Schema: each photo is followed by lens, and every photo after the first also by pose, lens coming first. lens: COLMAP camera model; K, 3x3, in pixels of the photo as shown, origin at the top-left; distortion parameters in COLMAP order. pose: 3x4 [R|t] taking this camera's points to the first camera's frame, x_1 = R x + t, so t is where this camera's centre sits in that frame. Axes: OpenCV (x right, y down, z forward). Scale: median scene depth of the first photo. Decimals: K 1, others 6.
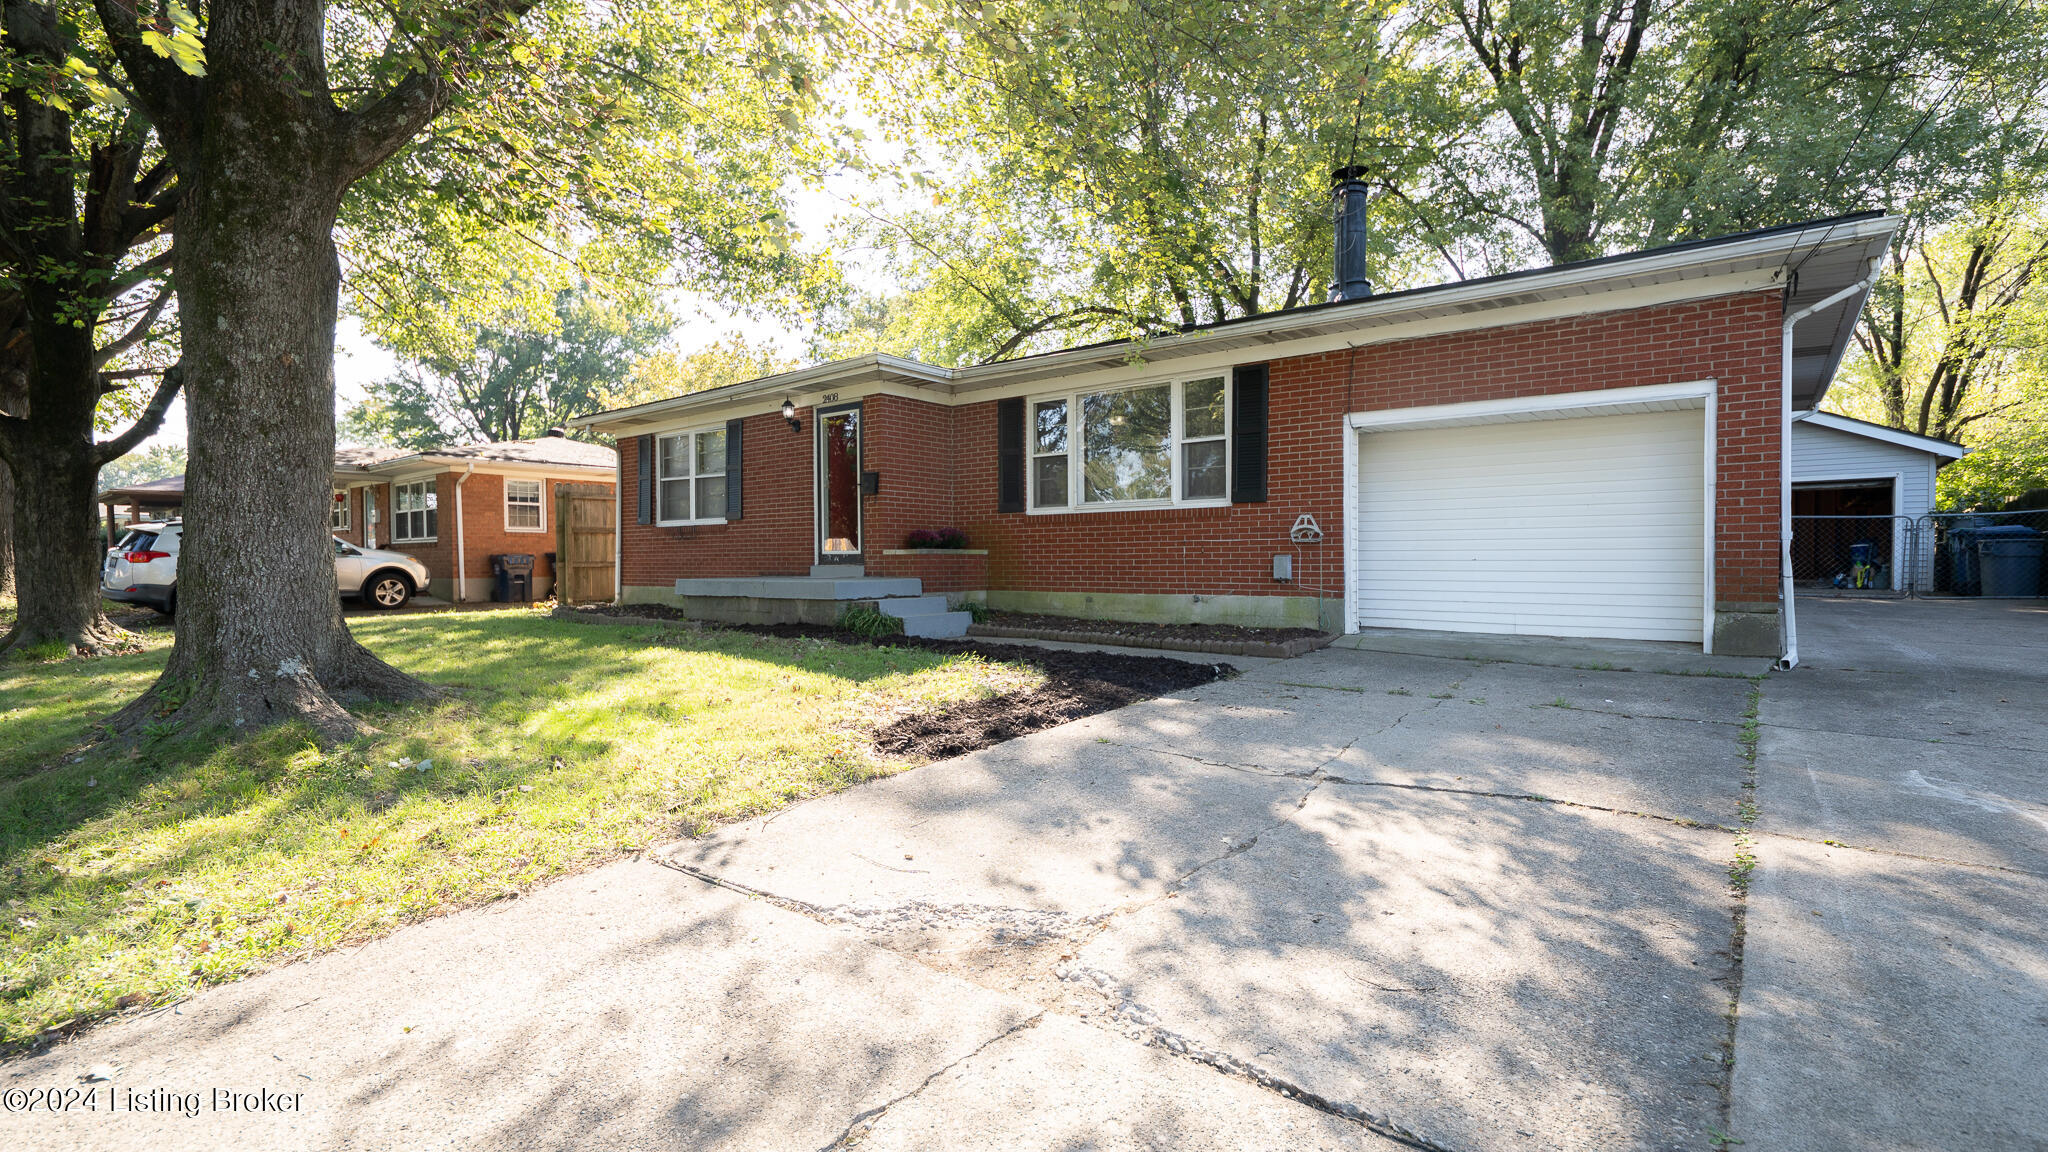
lens RADIAL K [[949.1, 0, 1024.0], [0, 949.1, 576.0], [0, 0, 1]] dist [0.001050, 0.000020]
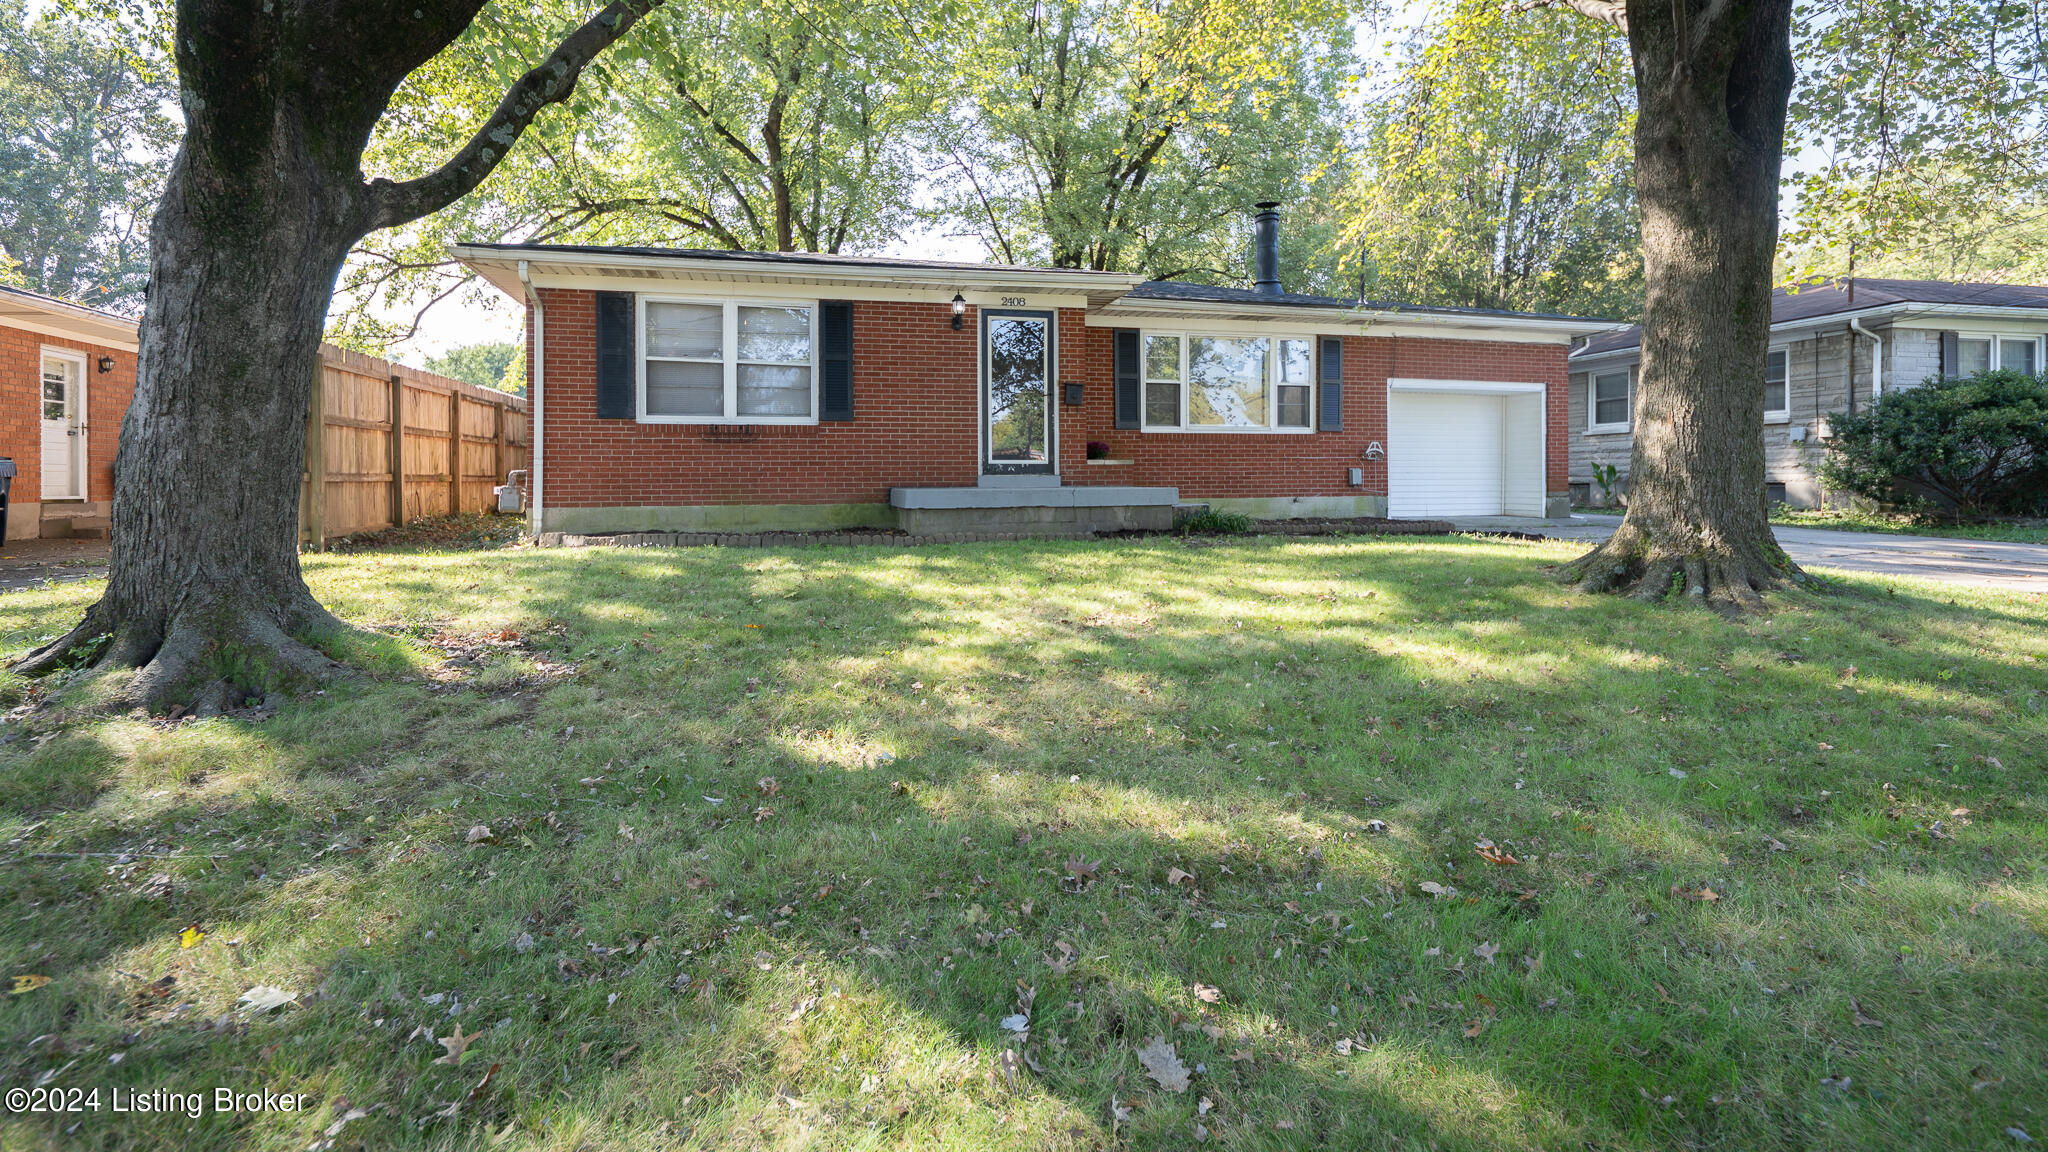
lens RADIAL K [[943.3, 0, 1011.5], [0, 943.3, 503.7], [0, 0, 1]] dist [0.001573, -0.000107]
pose [[0.603094, -0.016427, 0.797501, -1.142849], [0.015504, 0.999840, 0.008871, 0.011147], [-0.797519, 0.007014, 0.603253, 0.497526]]
